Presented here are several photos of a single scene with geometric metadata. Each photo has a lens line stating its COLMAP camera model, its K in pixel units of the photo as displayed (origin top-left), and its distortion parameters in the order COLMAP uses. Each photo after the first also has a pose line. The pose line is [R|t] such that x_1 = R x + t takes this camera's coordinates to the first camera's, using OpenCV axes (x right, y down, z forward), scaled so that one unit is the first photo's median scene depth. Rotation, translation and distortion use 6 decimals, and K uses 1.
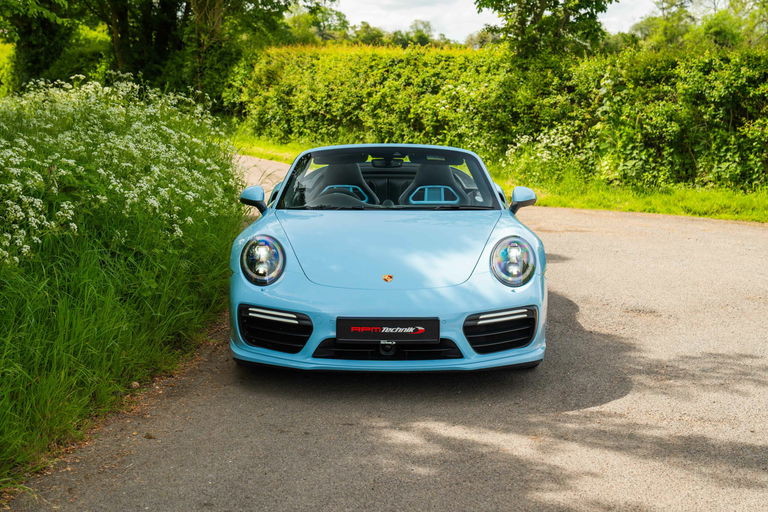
lens RADIAL K [[1174.1, 0, 383.5], [0, 1174.1, 259.5], [0, 0, 1]] dist [0.047441, 0.000000]
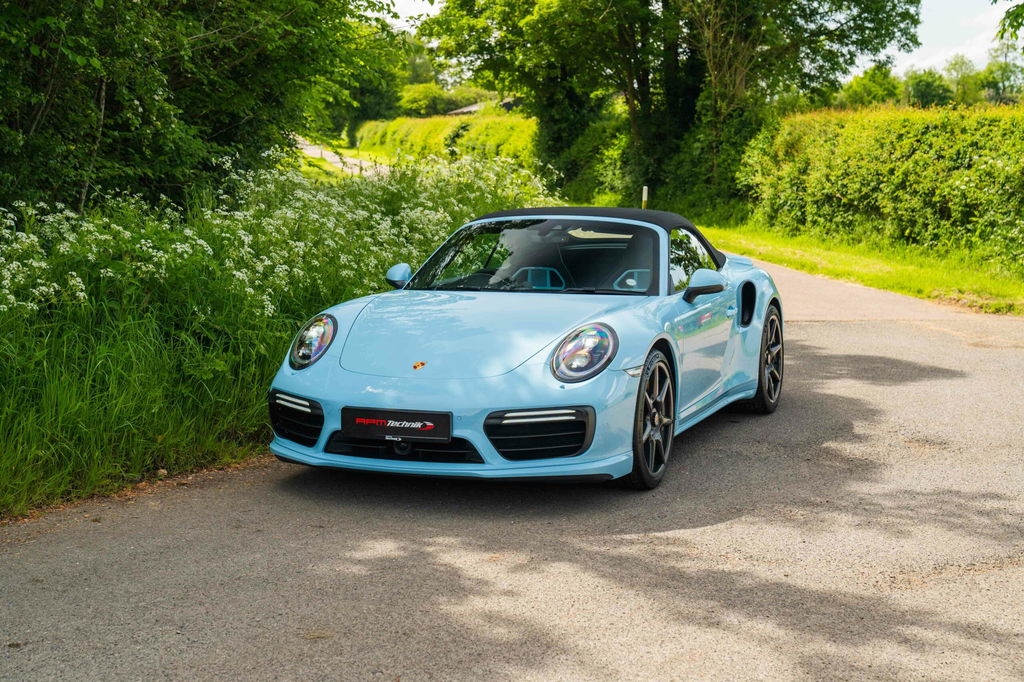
lens RADIAL K [[1515.6, 0, 513.0], [0, 1515.6, 335.9], [0, 0, 1]] dist [0.010493, 0.000000]
pose [[0.936219, 0.029381, -0.350186, 0.107118], [-0.042386, 0.998665, -0.029528, 0.005631], [0.348851, 0.042487, 0.936215, -0.002476]]
